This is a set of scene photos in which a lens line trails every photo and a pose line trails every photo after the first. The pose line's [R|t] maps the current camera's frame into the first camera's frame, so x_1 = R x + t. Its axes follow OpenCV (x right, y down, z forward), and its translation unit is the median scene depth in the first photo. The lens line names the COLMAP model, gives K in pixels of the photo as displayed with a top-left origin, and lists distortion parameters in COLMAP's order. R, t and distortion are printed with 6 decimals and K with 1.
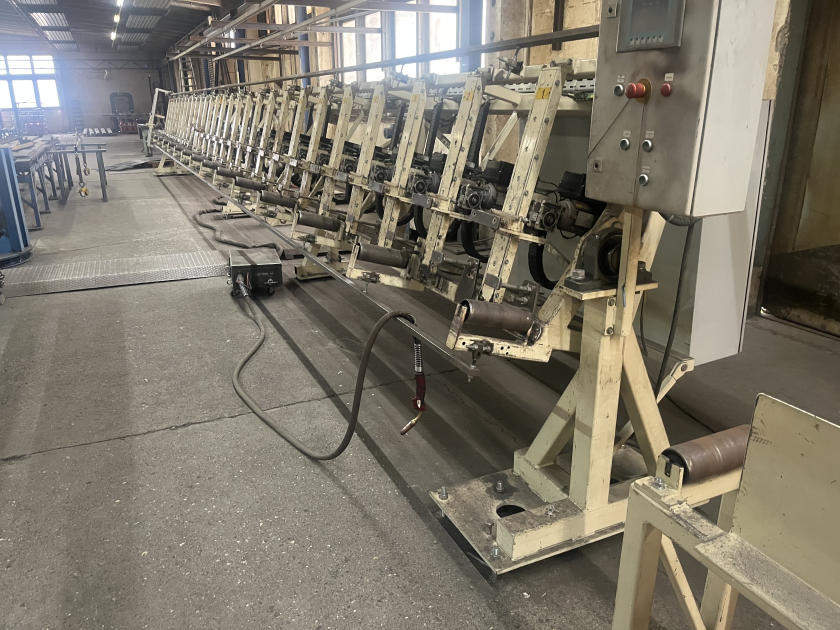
lens RADIAL K [[632.2, 0, 420.0], [0, 632.2, 315.0], [0, 0, 1]] dist [0.044308, -0.075059]
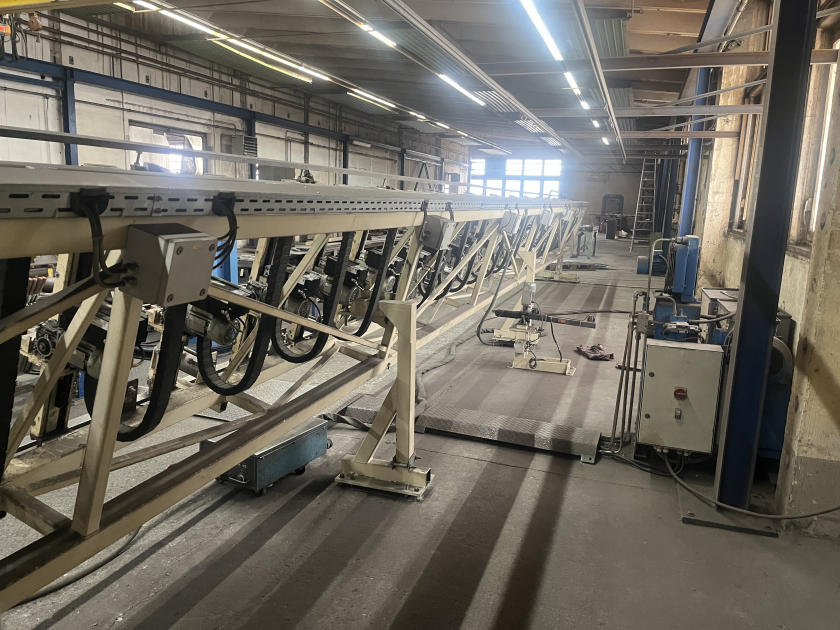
lens RADIAL K [[632.2, 0, 420.0], [0, 632.2, 315.0], [0, 0, 1]] dist [0.044308, -0.075059]
pose [[0.714920, 0.158267, -0.681058, 0.238722], [-0.258960, 0.964712, -0.047653, -0.184729], [0.649483, 0.210435, 0.730677, 0.520089]]
